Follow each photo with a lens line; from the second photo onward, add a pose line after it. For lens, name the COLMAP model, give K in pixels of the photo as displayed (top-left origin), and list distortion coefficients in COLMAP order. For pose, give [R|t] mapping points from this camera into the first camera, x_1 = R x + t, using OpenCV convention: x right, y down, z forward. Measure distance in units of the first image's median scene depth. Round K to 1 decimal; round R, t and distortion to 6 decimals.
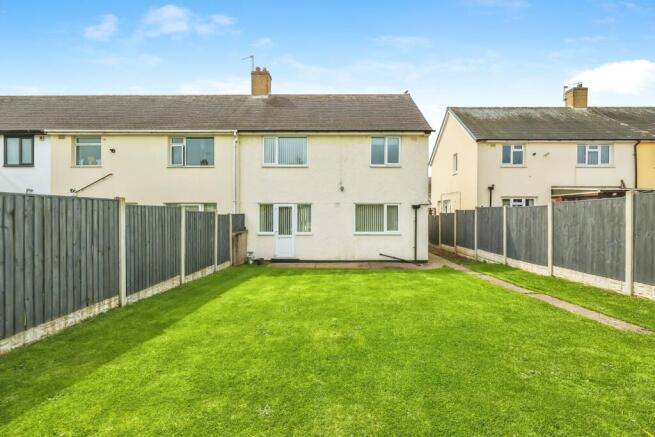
lens RADIAL K [[289.7, 0, 328.4], [0, 289.7, 216.7], [0, 0, 1]] dist [0.000212, -0.000051]
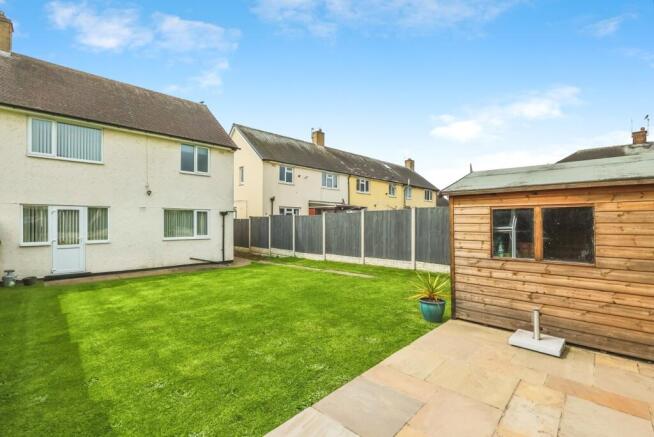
lens RADIAL K [[289.3, 0, 326.3], [0, 289.3, 220.7], [0, 0, 1]] dist [0.000212, -0.000051]
pose [[0.719090, 0.005026, 0.694899, -0.191320], [-0.001947, 0.999984, -0.005218, -0.000735], [-0.694914, 0.002399, 0.719089, -0.081582]]
